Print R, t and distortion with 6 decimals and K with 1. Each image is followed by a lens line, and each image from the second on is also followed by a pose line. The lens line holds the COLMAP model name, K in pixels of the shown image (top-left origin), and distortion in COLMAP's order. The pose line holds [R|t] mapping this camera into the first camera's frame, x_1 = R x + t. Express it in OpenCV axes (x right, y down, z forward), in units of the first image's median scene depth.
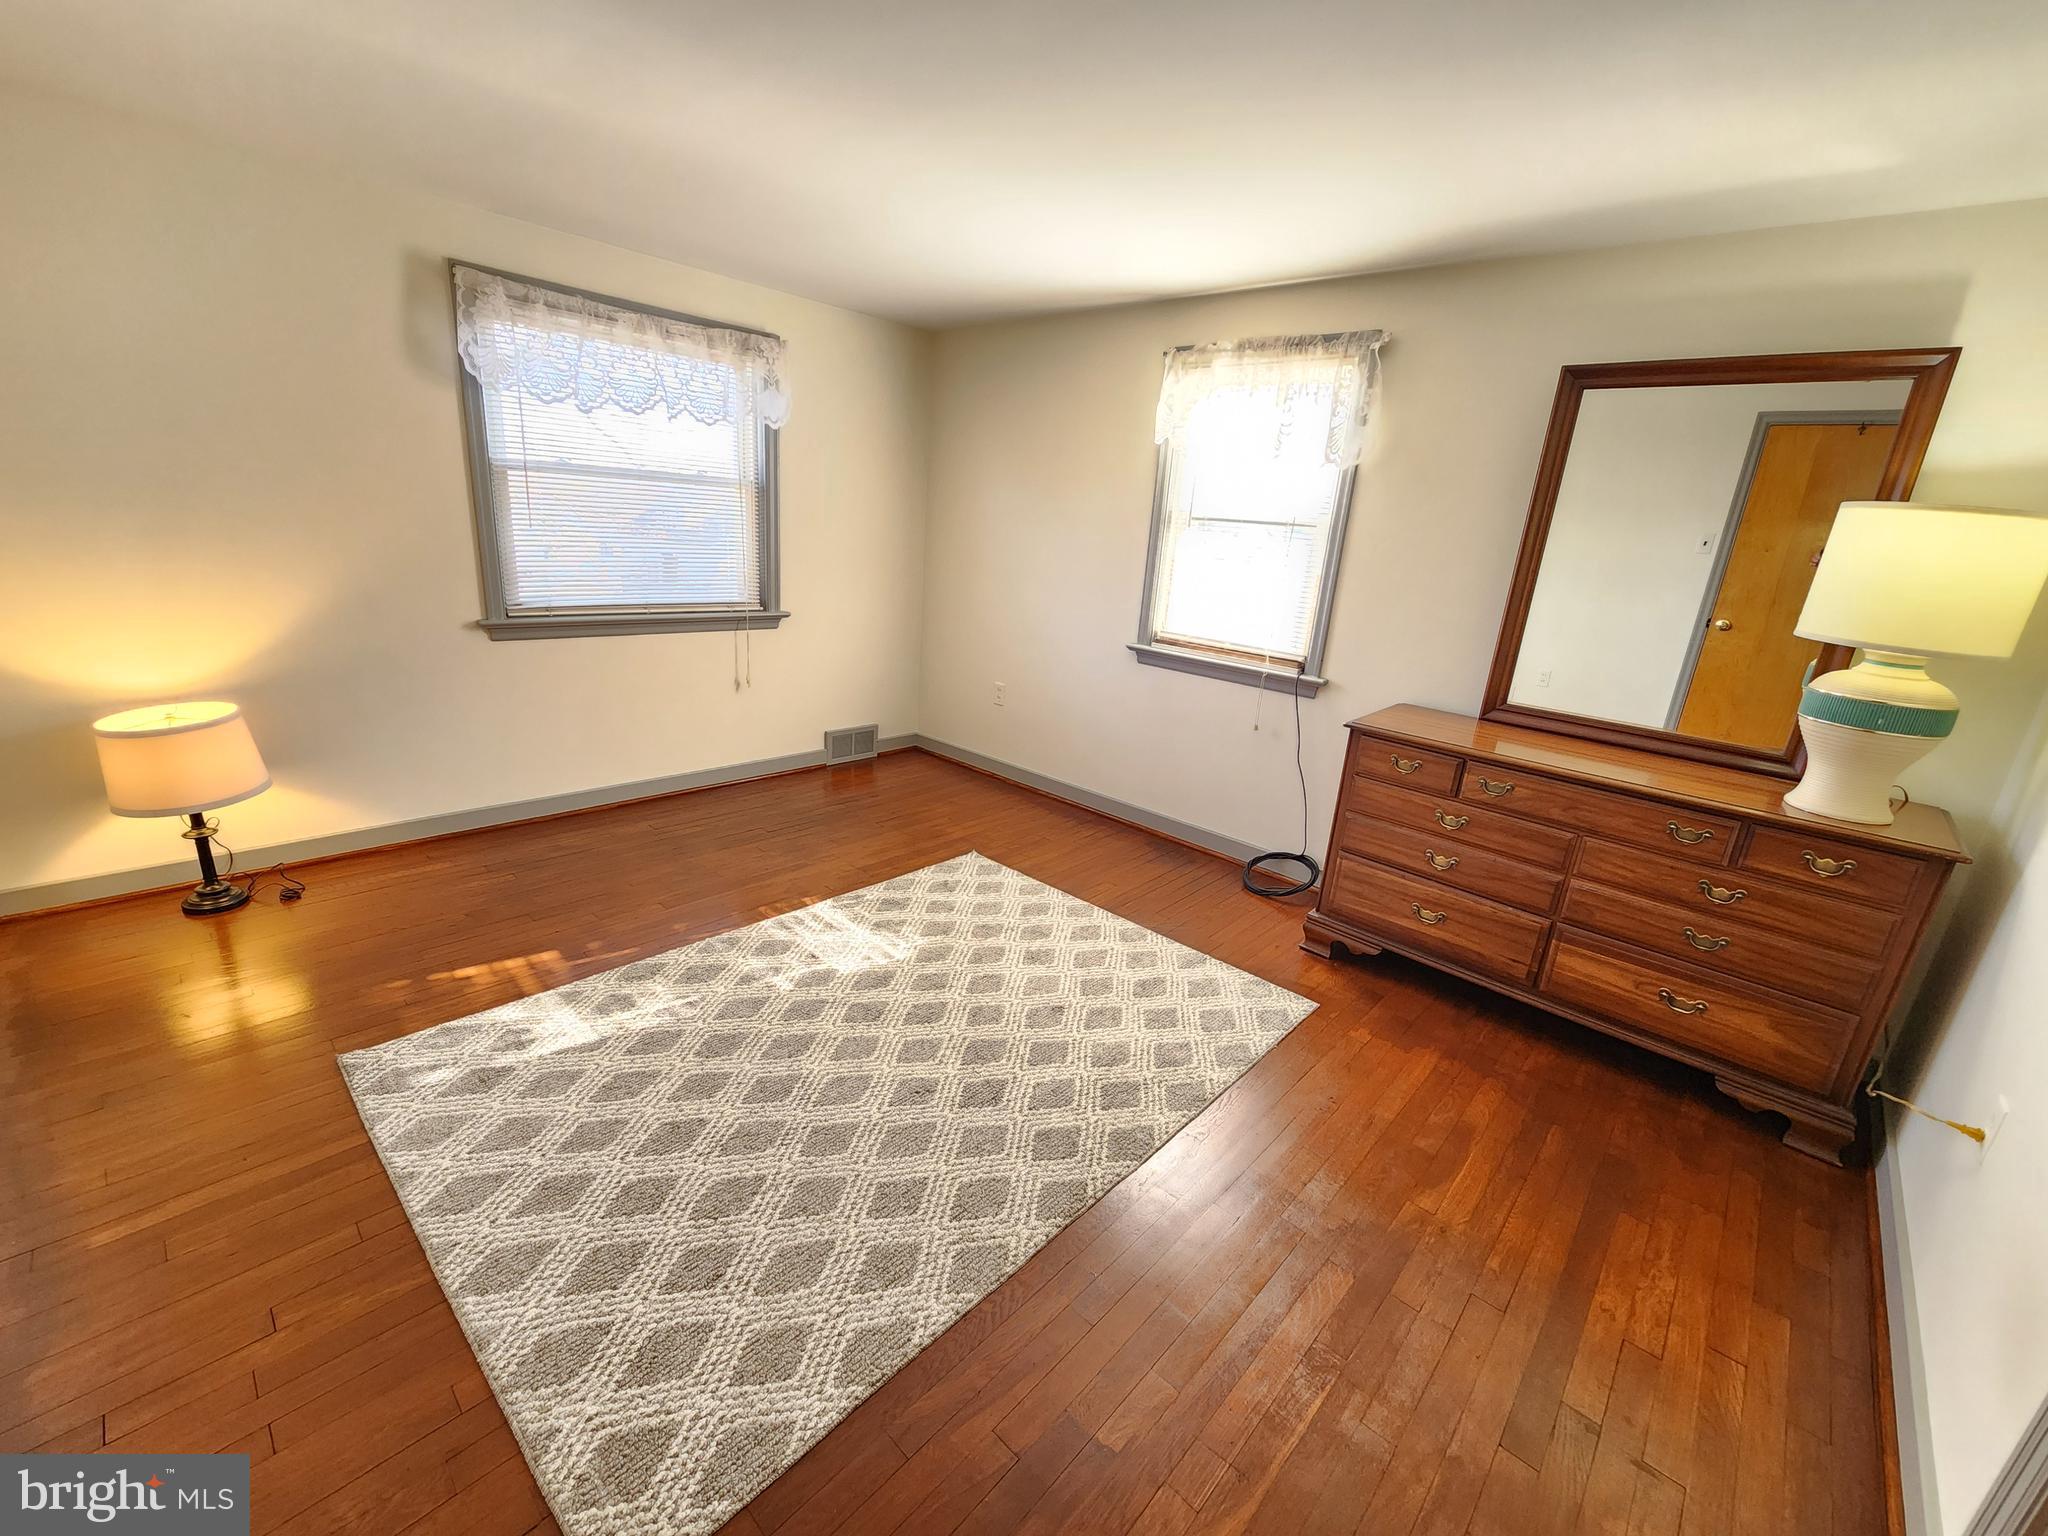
lens RADIAL K [[858.5, 0, 1024.0], [0, 858.5, 768.0], [0, 0, 1]] dist [0.000844, 0.000185]
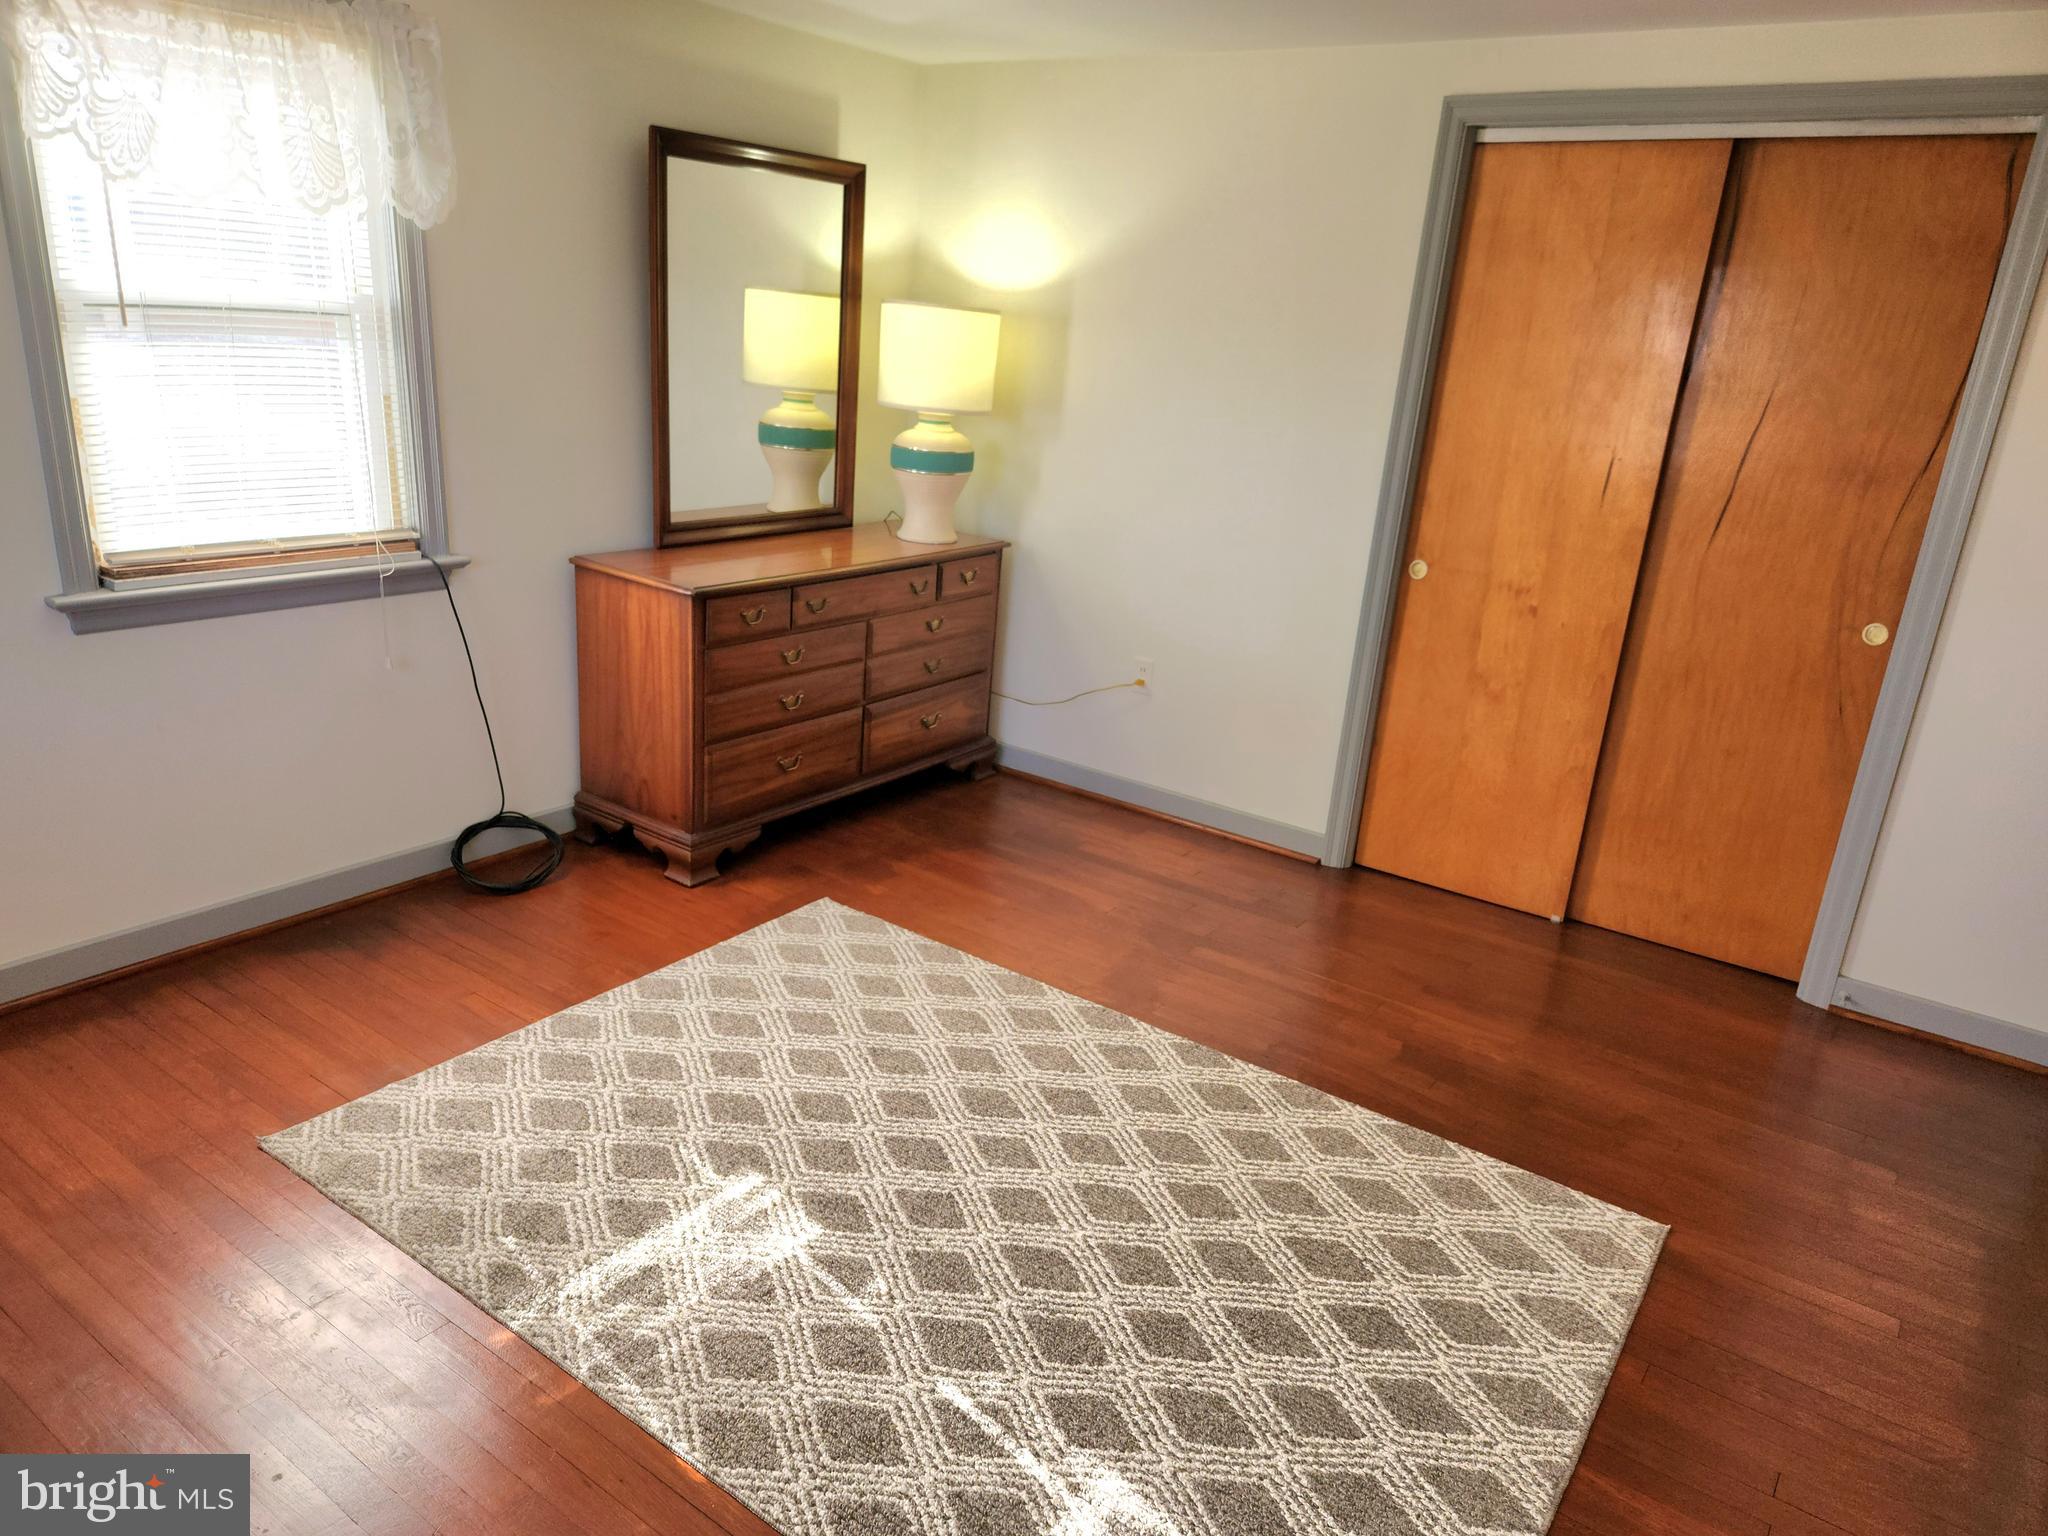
lens RADIAL K [[1343.7, 0, 1018.2], [0, 1343.7, 795.4], [0, 0, 1]] dist [0.021131, -0.004179]
pose [[-0.119717, -0.406079, 0.905962, -0.932755], [0.209867, 0.881553, 0.422871, -0.377616], [-0.970373, 0.240757, -0.020314, 0.847810]]
